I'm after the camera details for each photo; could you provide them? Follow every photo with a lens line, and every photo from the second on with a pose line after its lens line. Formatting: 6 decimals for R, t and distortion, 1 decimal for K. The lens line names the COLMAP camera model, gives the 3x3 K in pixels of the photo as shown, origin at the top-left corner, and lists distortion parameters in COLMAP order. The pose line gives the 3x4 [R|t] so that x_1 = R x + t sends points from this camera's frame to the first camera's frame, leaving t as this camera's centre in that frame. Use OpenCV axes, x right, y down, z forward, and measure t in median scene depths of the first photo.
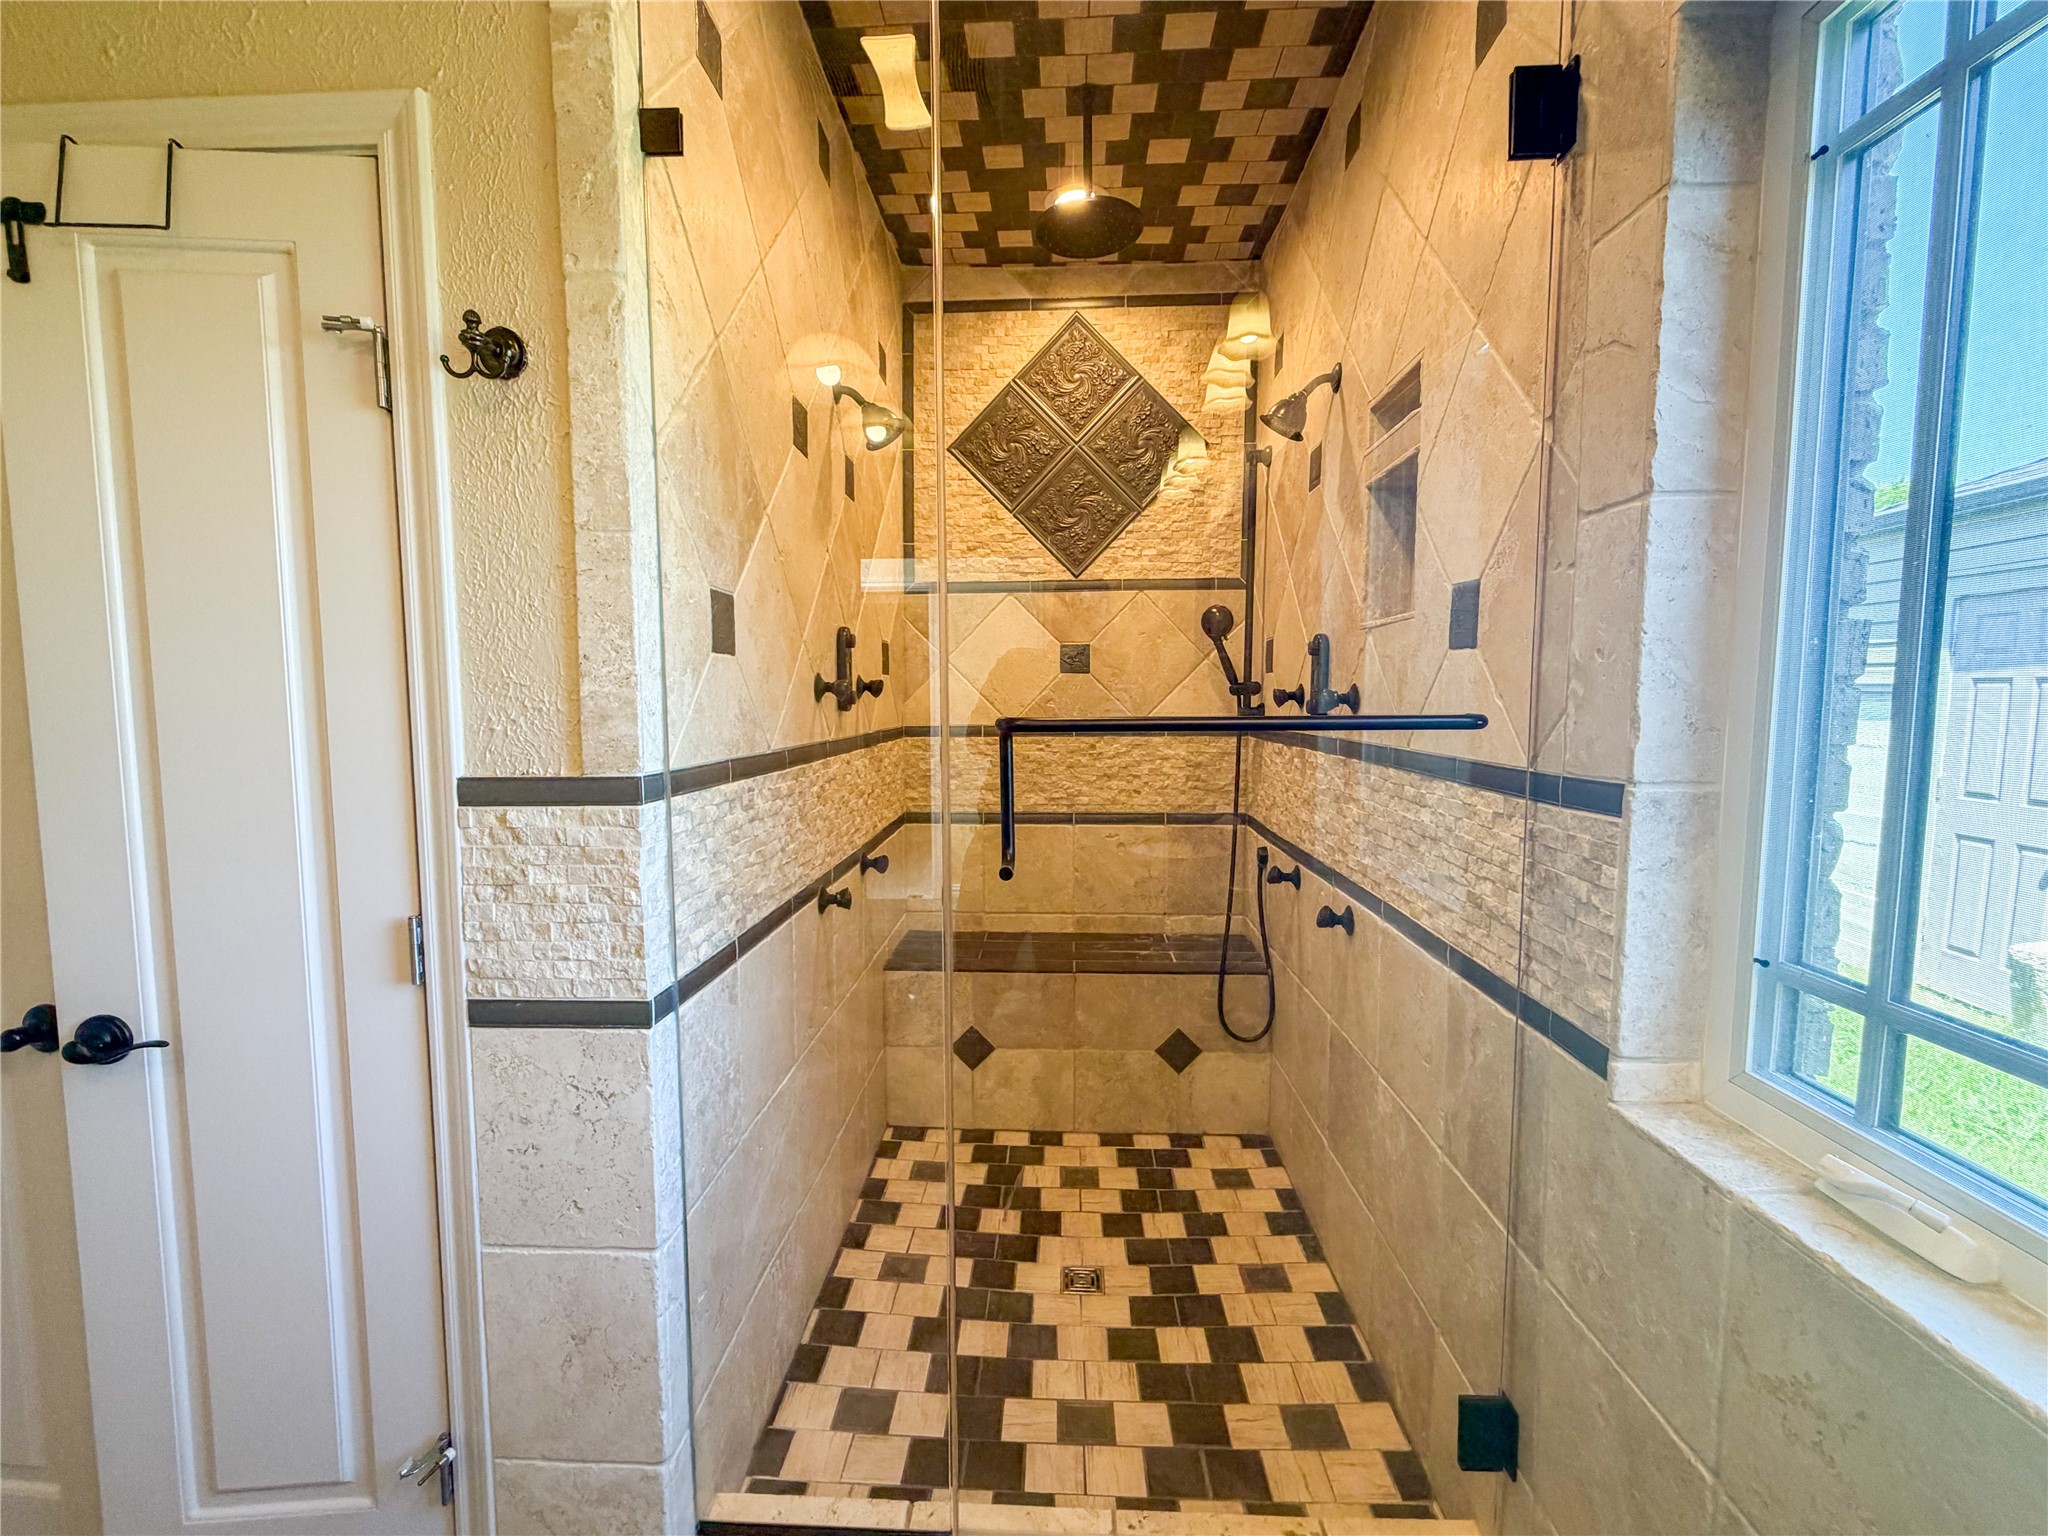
lens RADIAL K [[897.3, 0, 1024.0], [0, 897.3, 768.0], [0, 0, 1]] dist [0.000782, -0.000026]
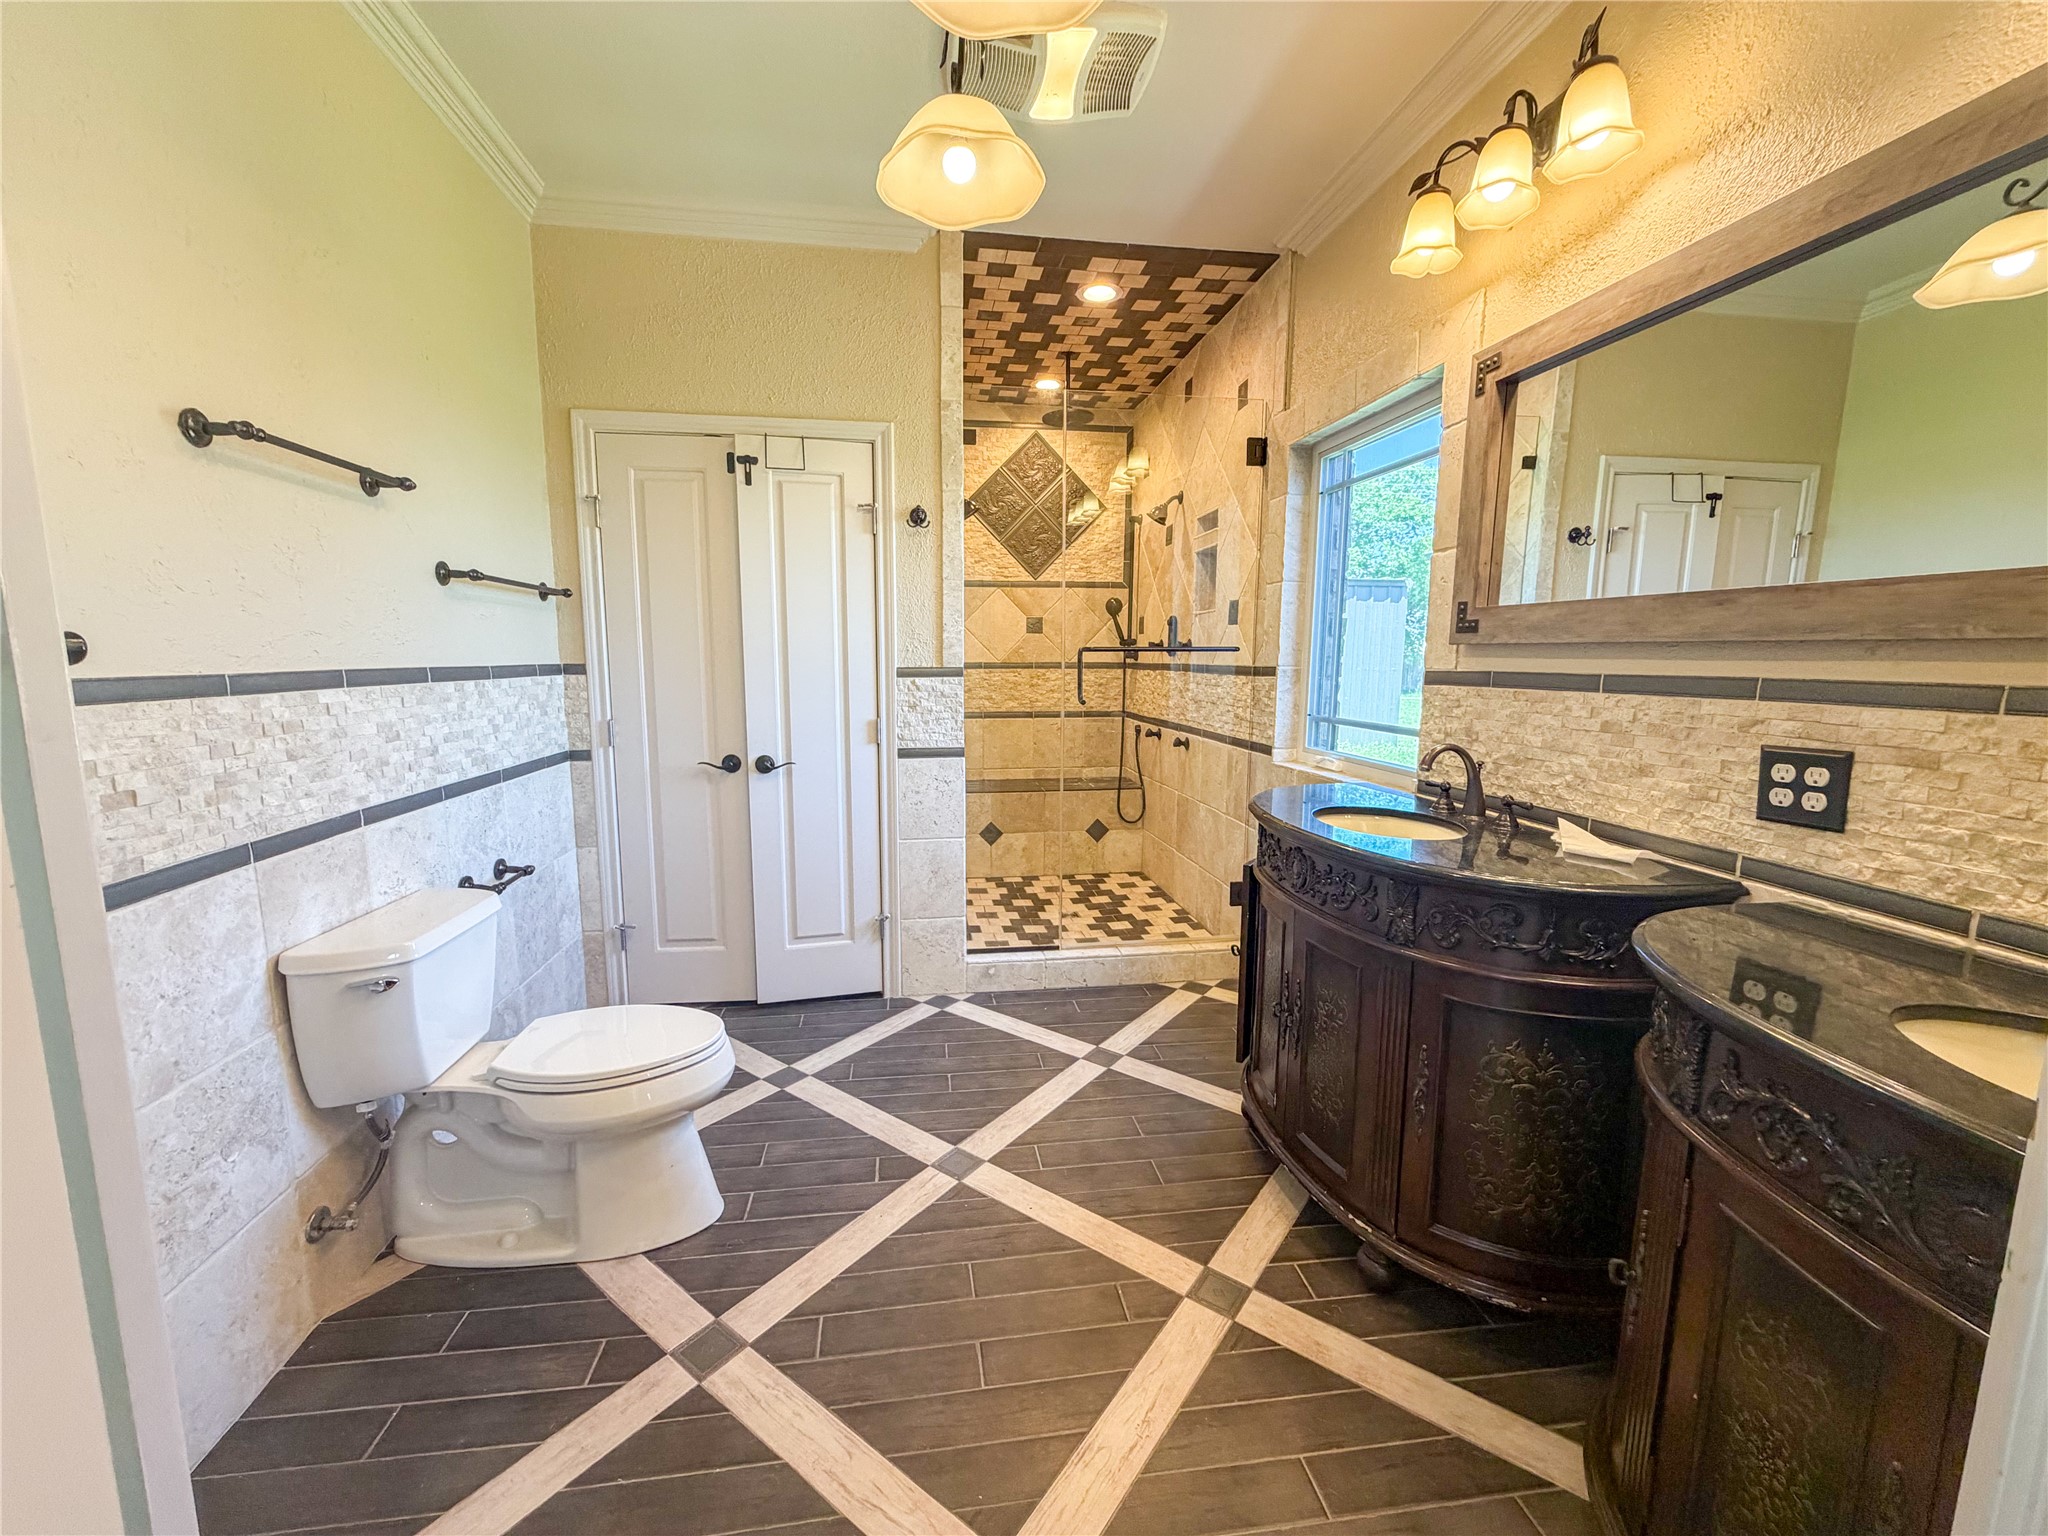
lens RADIAL K [[816.9, 0, 1020.5], [0, 816.9, 769.1], [0, 0, 1]] dist [-0.000706, 0.000296]
pose [[0.981172, -0.021454, 0.191940, -0.387973], [0.010592, 0.998293, 0.057437, 0.095845], [-0.192844, -0.054322, 0.979725, -0.819646]]
